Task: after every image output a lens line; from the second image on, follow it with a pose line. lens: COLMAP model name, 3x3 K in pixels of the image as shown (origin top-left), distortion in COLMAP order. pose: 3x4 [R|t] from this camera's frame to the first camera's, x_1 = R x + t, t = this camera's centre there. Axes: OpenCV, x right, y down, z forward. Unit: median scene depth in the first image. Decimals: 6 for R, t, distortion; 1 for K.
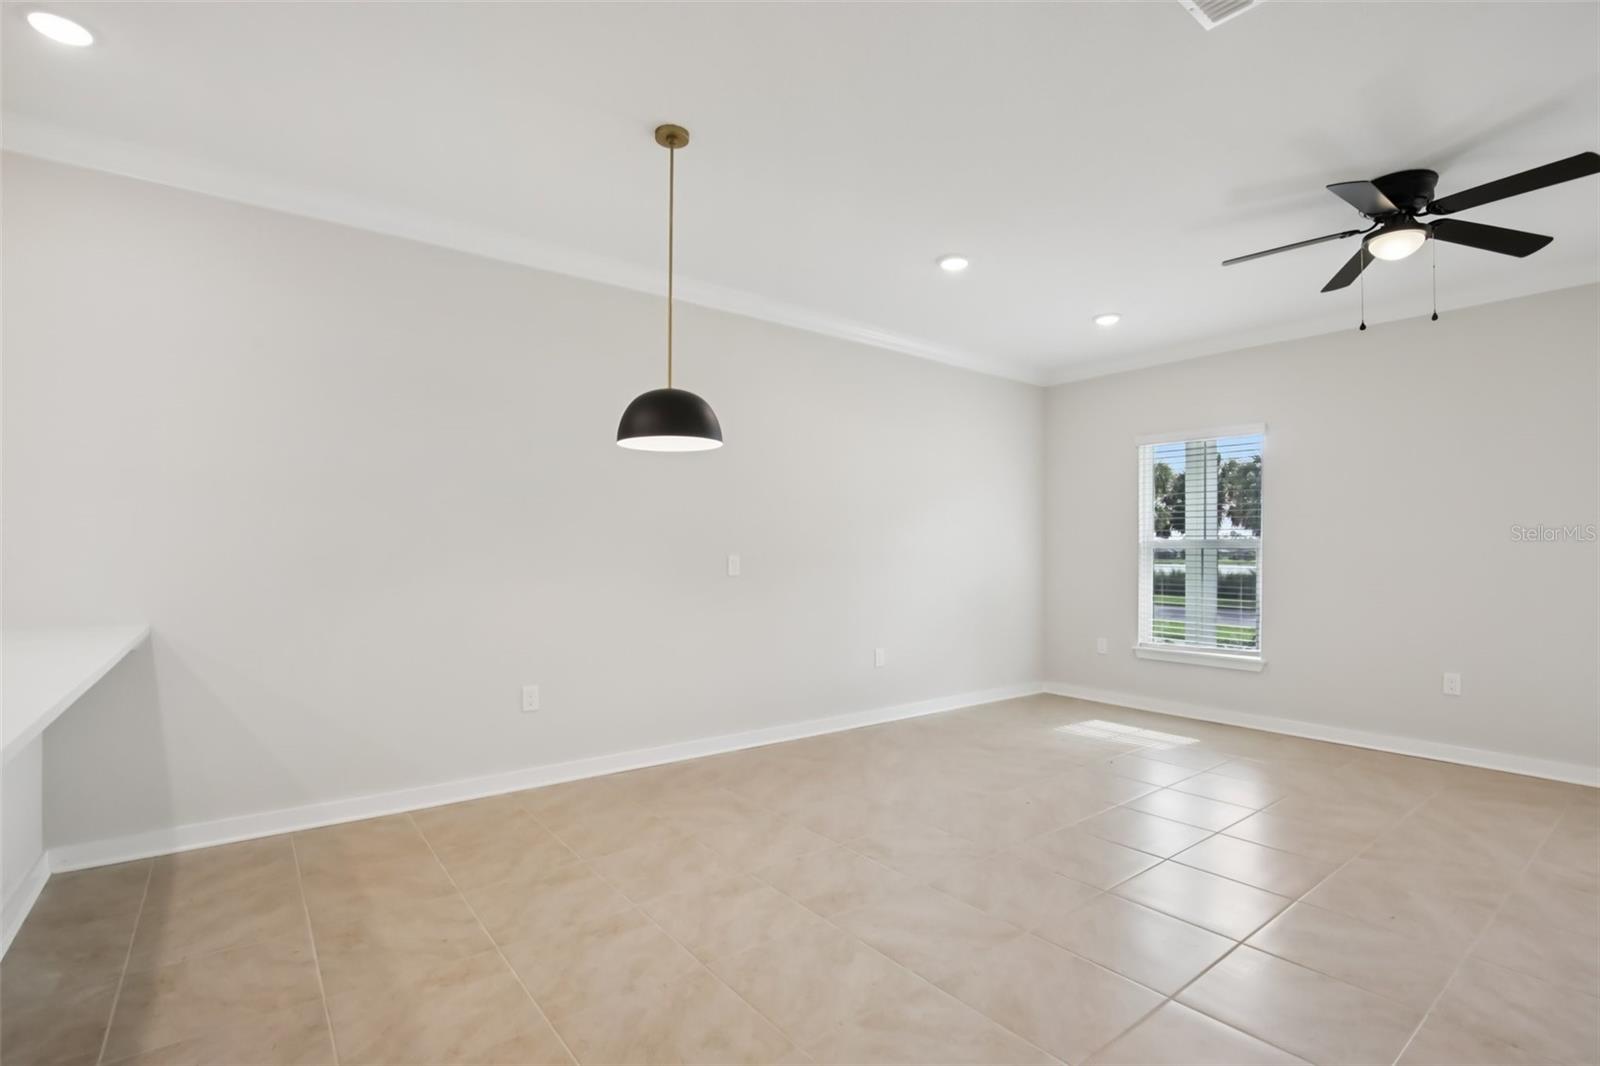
lens RADIAL K [[741.7, 0, 789.9], [0, 741.7, 557.0], [0, 0, 1]] dist [-0.033097, 0.005604]
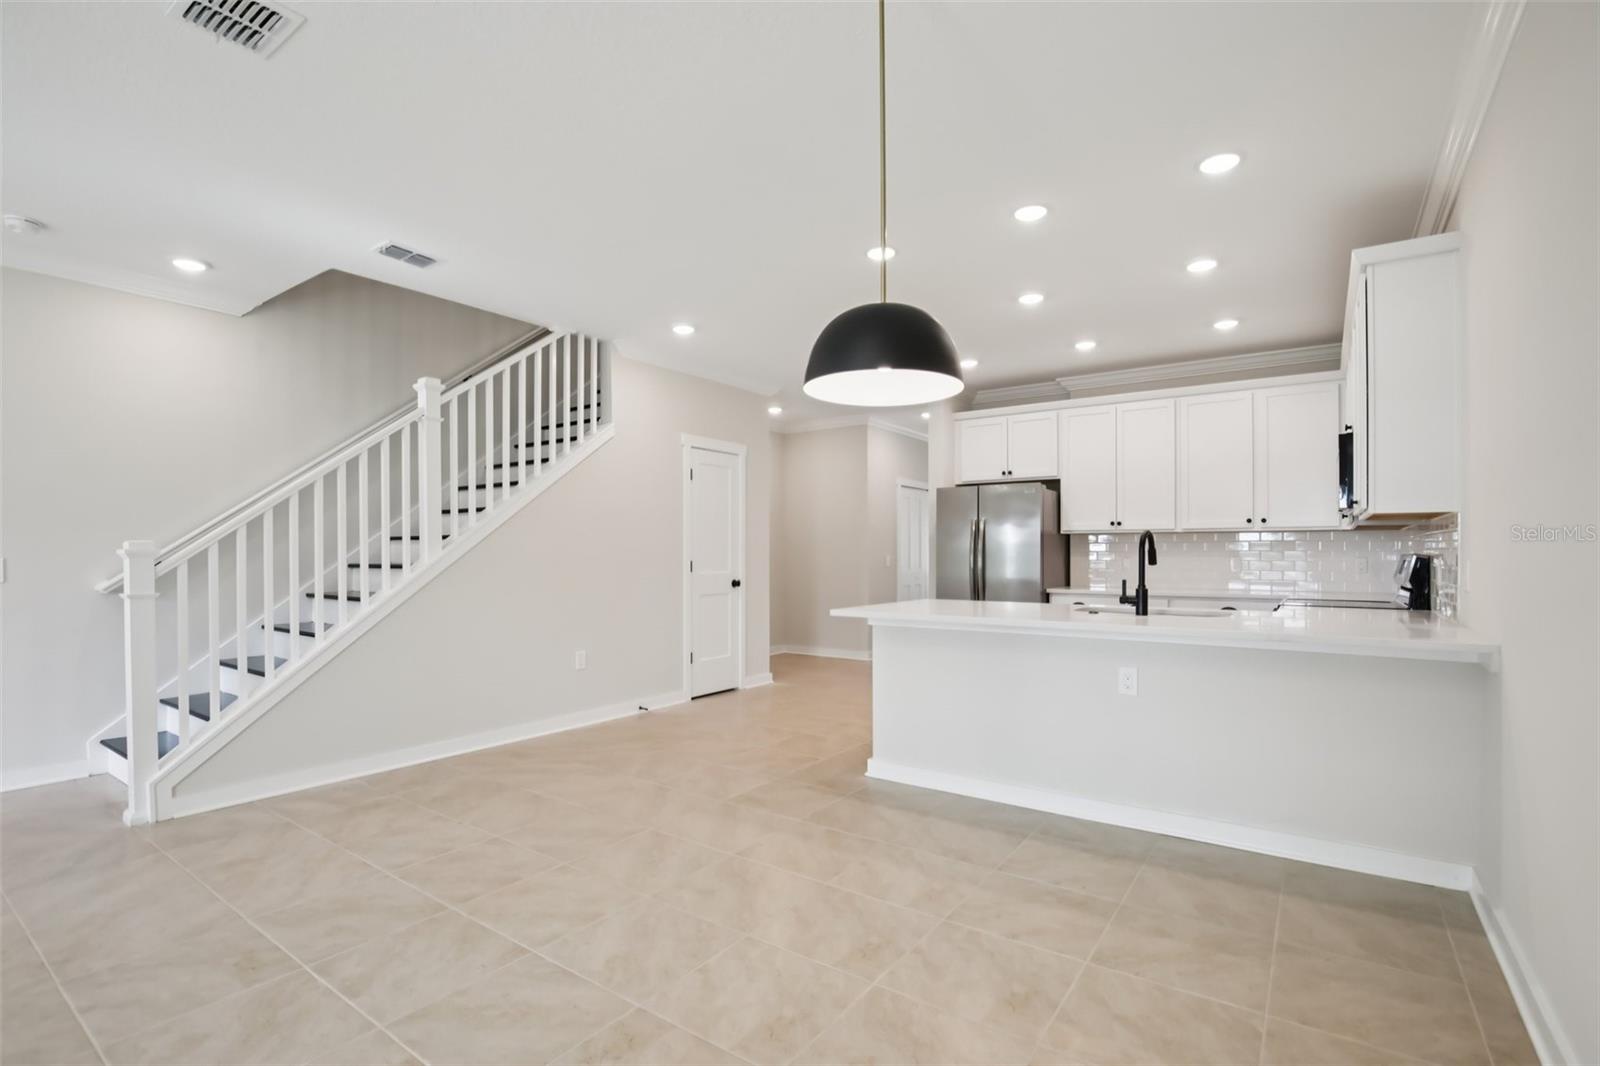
lens RADIAL K [[741.7, 0, 792.6], [0, 741.7, 548.0], [0, 0, 1]] dist [-0.033097, 0.005604]
pose [[-0.955538, -0.006793, -0.294791, 0.112969], [-0.006357, 0.999977, -0.002438, -0.008657], [0.294801, -0.000455, -0.955559, 1.622159]]
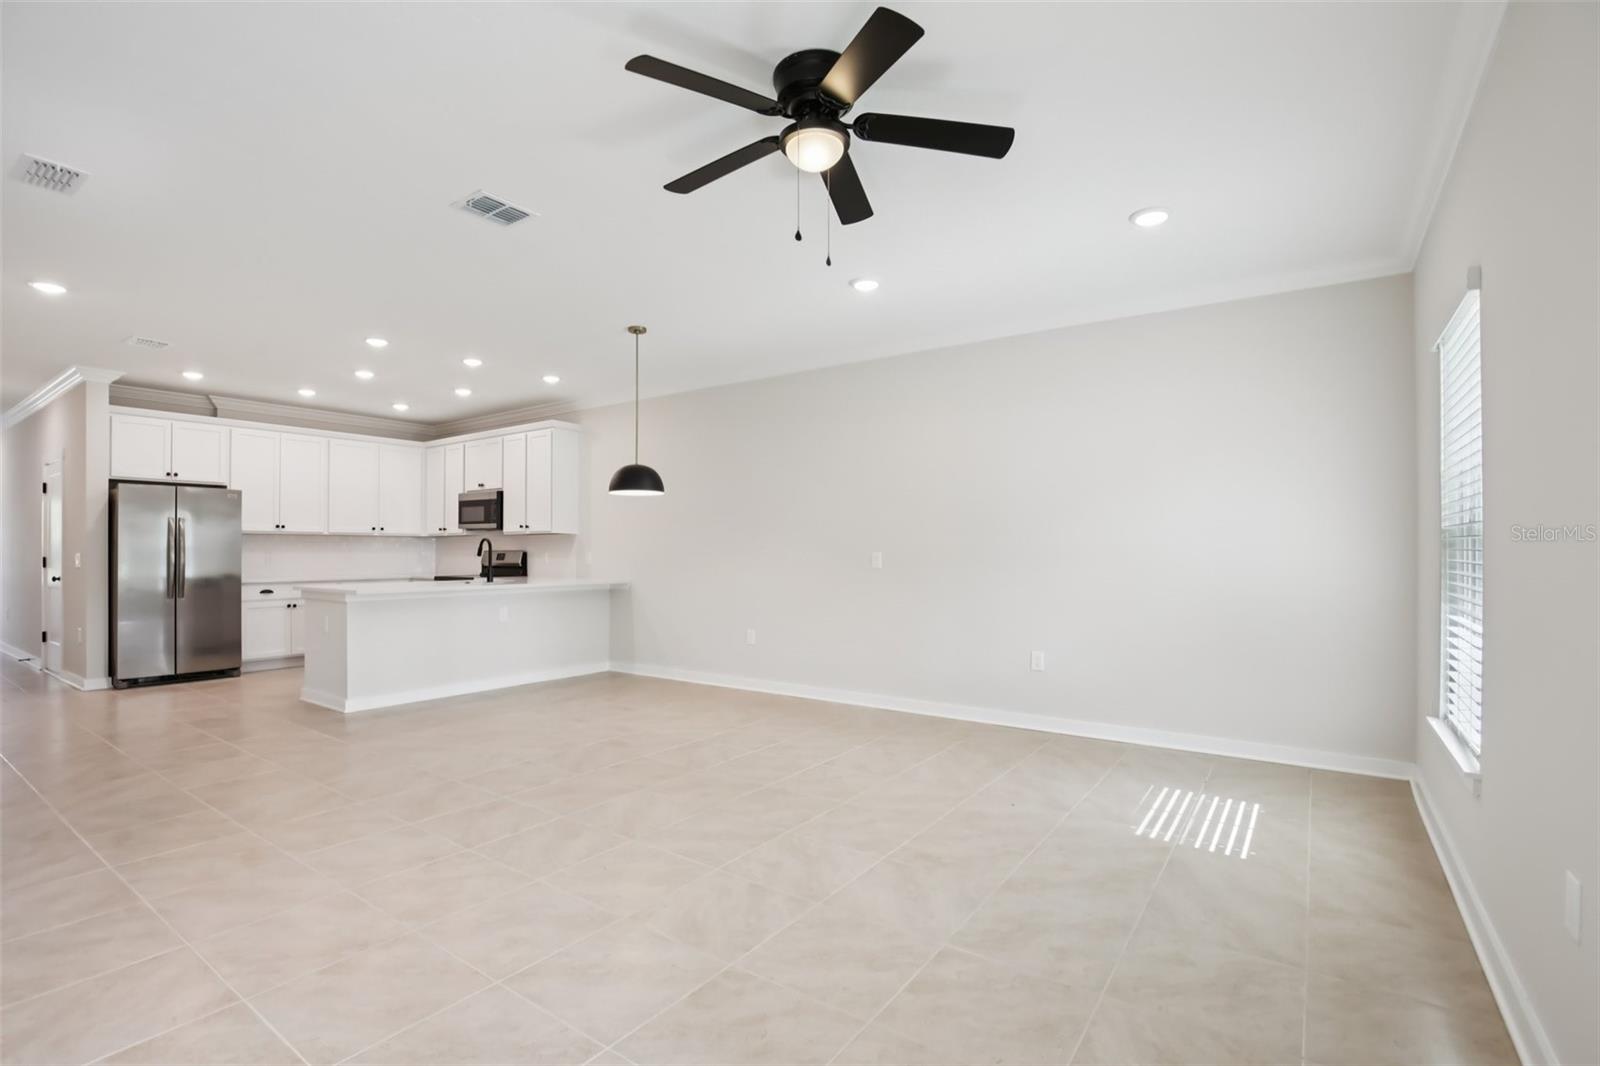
lens RADIAL K [[741.7, 0, 795.3], [0, 741.7, 546.3], [0, 0, 1]] dist [-0.033097, 0.005604]
pose [[0.299663, -0.011955, -0.953970, 1.800449], [-0.004461, 0.999893, -0.013932, 0.011123], [0.954035, 0.008431, 0.299578, 0.820237]]
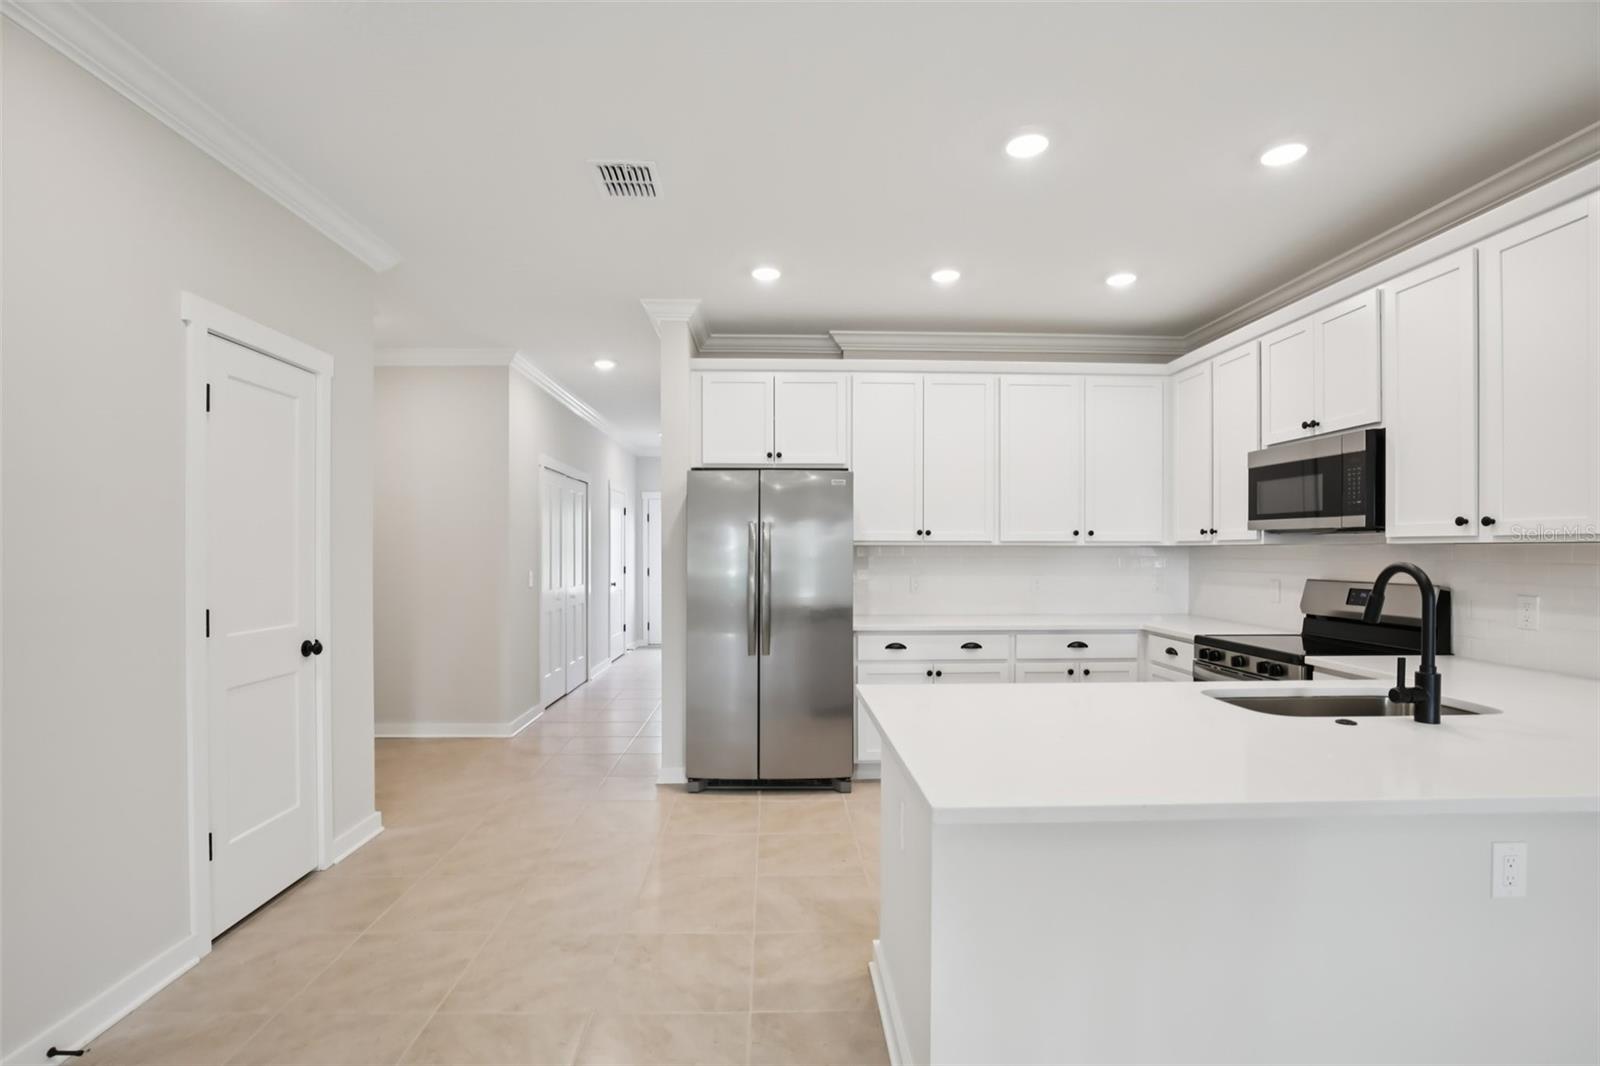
lens RADIAL K [[741.7, 0, 790.5], [0, 741.7, 547.1], [0, 0, 1]] dist [-0.033097, 0.005604]
pose [[-0.581128, -0.007424, -0.813778, 0.059028], [-0.009879, 0.999949, -0.002068, -0.055917], [0.813752, 0.006838, -0.581172, 0.499339]]
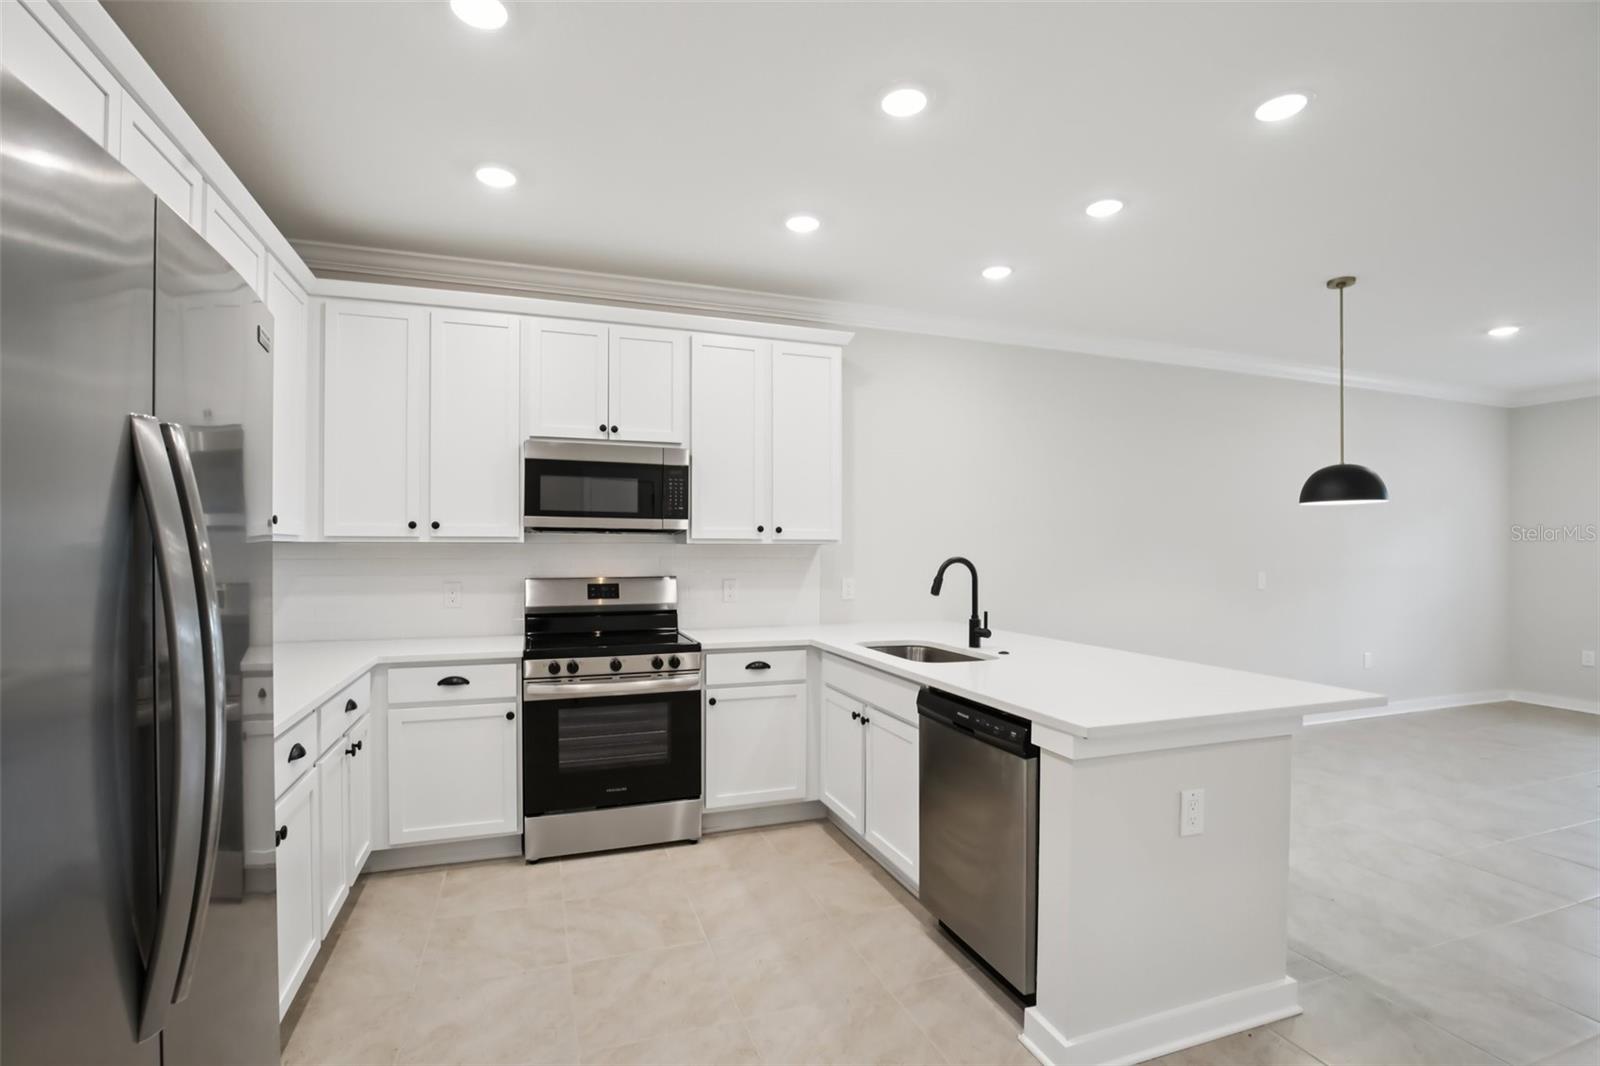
lens RADIAL K [[741.7, 0, 797.3], [0, 741.7, 552.0], [0, 0, 1]] dist [-0.033097, 0.005604]
pose [[0.954246, -0.001715, -0.299017, -0.745547], [-0.000418, 0.999975, -0.007070, -0.047335], [0.299021, 0.006871, 0.954222, -0.651419]]
